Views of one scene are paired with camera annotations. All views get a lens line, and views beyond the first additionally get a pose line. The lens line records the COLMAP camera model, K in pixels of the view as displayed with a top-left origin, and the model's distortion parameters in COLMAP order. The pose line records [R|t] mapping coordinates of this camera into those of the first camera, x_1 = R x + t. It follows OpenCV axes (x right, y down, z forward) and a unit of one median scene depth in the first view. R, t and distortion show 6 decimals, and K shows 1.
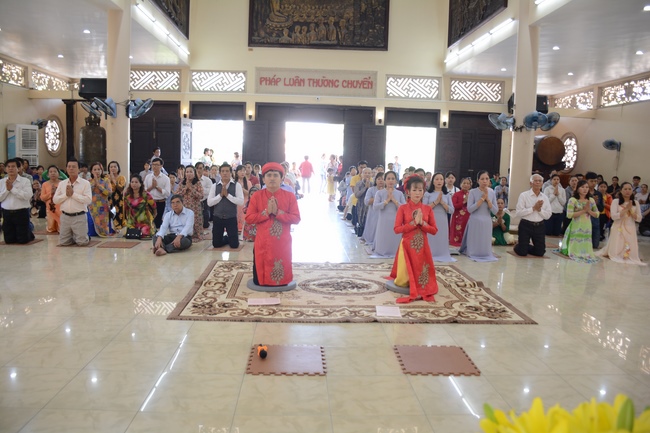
lens RADIAL K [[508.1, 0, 325.0], [0, 508.1, 216.5], [0, 0, 1]] dist [-0.144586, 0.094425]
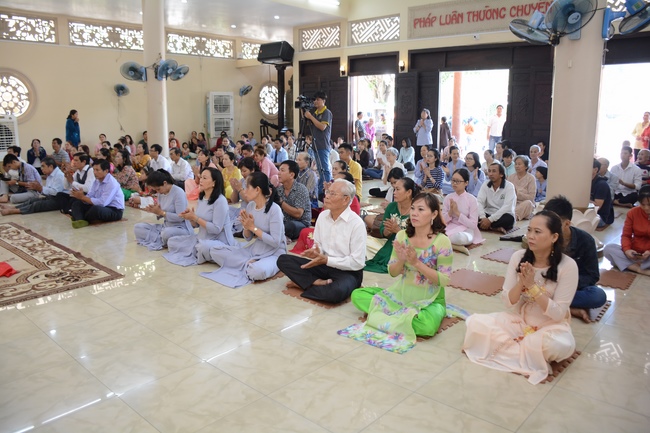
lens RADIAL K [[508.1, 0, 325.0], [0, 508.1, 216.5], [0, 0, 1]] dist [-0.144586, 0.094425]
pose [[0.702694, 0.110660, -0.702834, 0.378888], [-0.062420, 0.993610, 0.094035, -0.022923], [0.708749, -0.022206, 0.705111, 0.317440]]
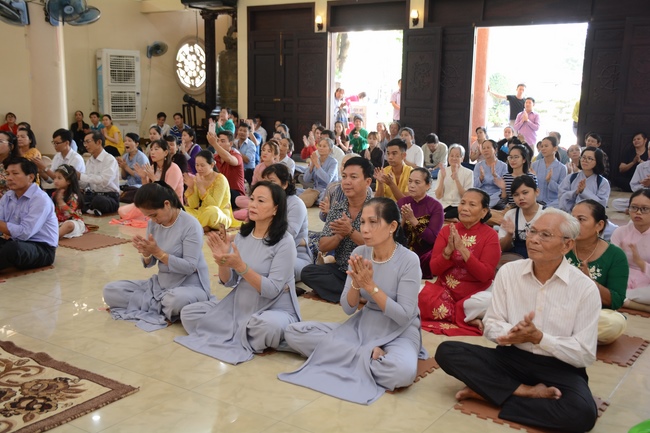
lens RADIAL K [[716.3, 0, 325.0], [0, 716.3, 216.5], [0, 0, 1]] dist [0.034021, 0.025188]
pose [[0.796489, 0.087460, -0.598294, 0.273804], [-0.063052, 0.996103, 0.061675, -0.024019], [0.601356, -0.011400, 0.798900, 0.297632]]
